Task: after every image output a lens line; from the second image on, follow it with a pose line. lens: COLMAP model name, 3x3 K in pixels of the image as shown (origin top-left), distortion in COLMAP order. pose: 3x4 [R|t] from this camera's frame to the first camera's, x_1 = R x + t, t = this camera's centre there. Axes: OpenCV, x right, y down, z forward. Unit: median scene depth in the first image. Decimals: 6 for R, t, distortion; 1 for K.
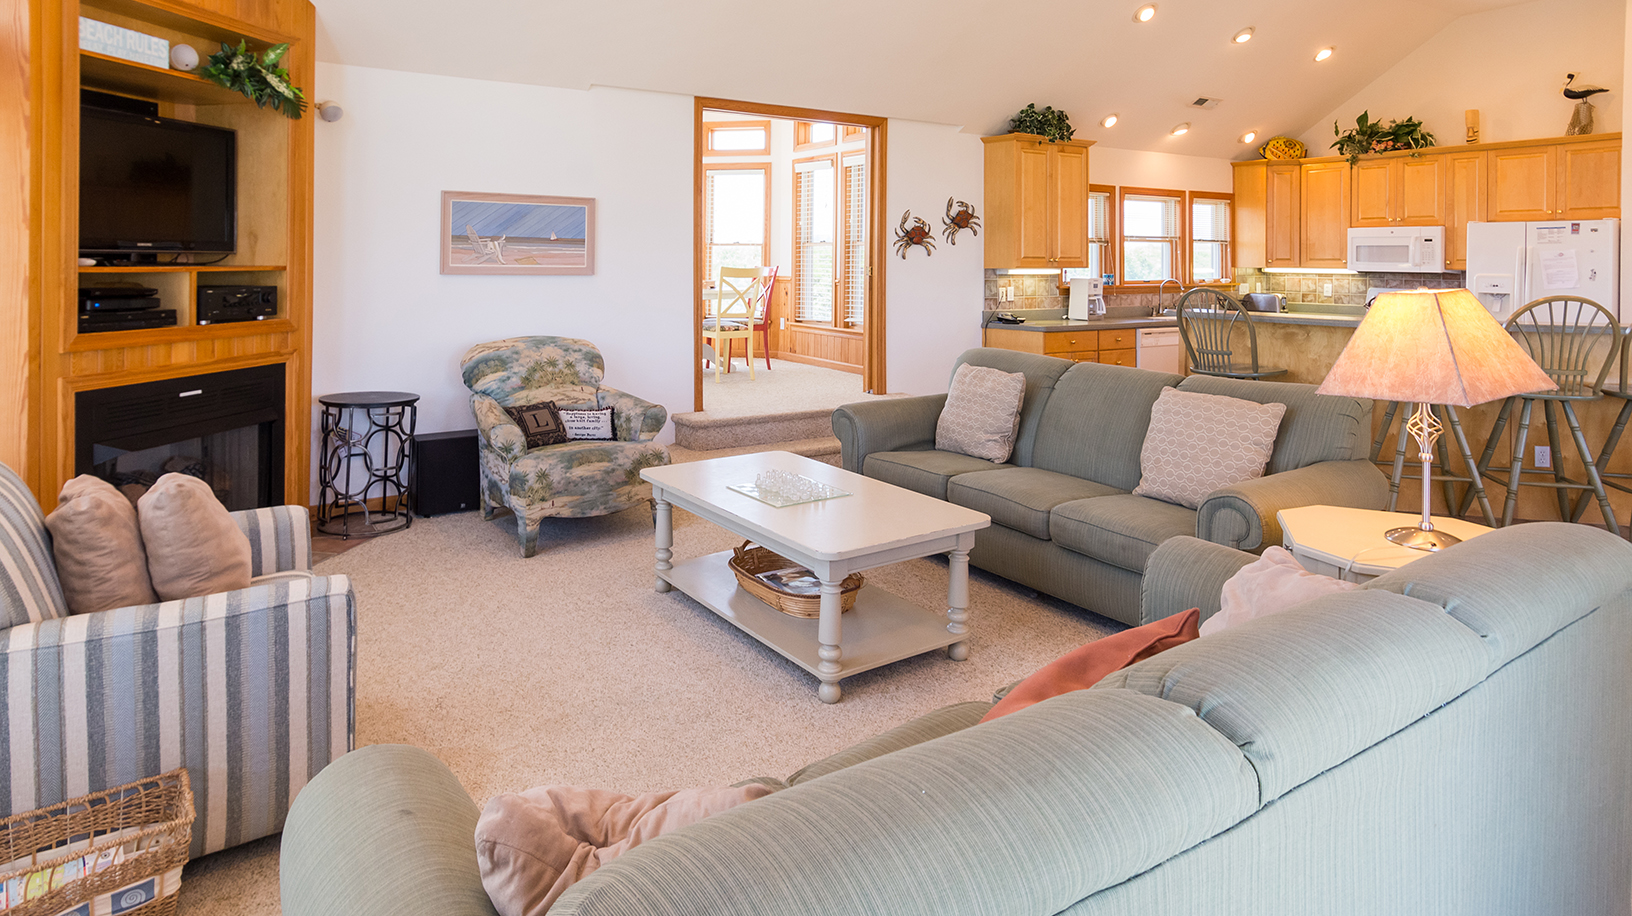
lens RADIAL K [[924.6, 0, 816.0], [0, 924.6, 458.0], [0, 0, 1]] dist [-0.000608, -0.000162]
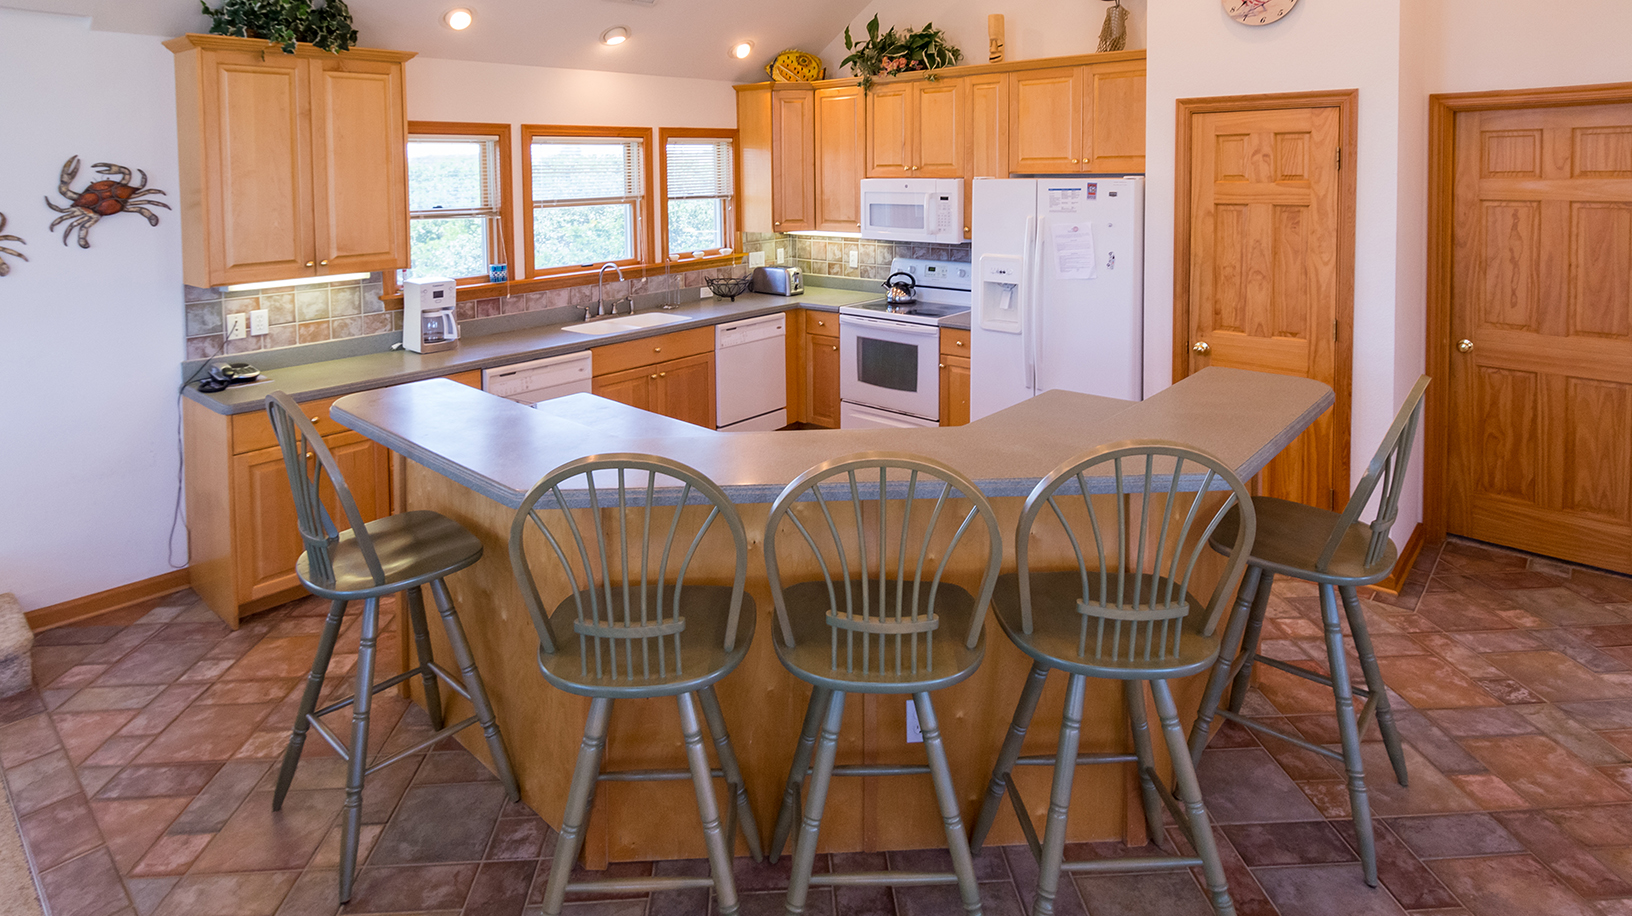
lens RADIAL K [[830.4, 0, 816.0], [0, 830.4, 458.0], [0, 0, 1]] dist [0.004627, 0.001254]
pose [[0.966923, -0.101091, 0.234181, 0.368764], [0.071148, 0.988562, 0.132976, -0.120150], [-0.244946, -0.111916, 0.963056, 0.341762]]
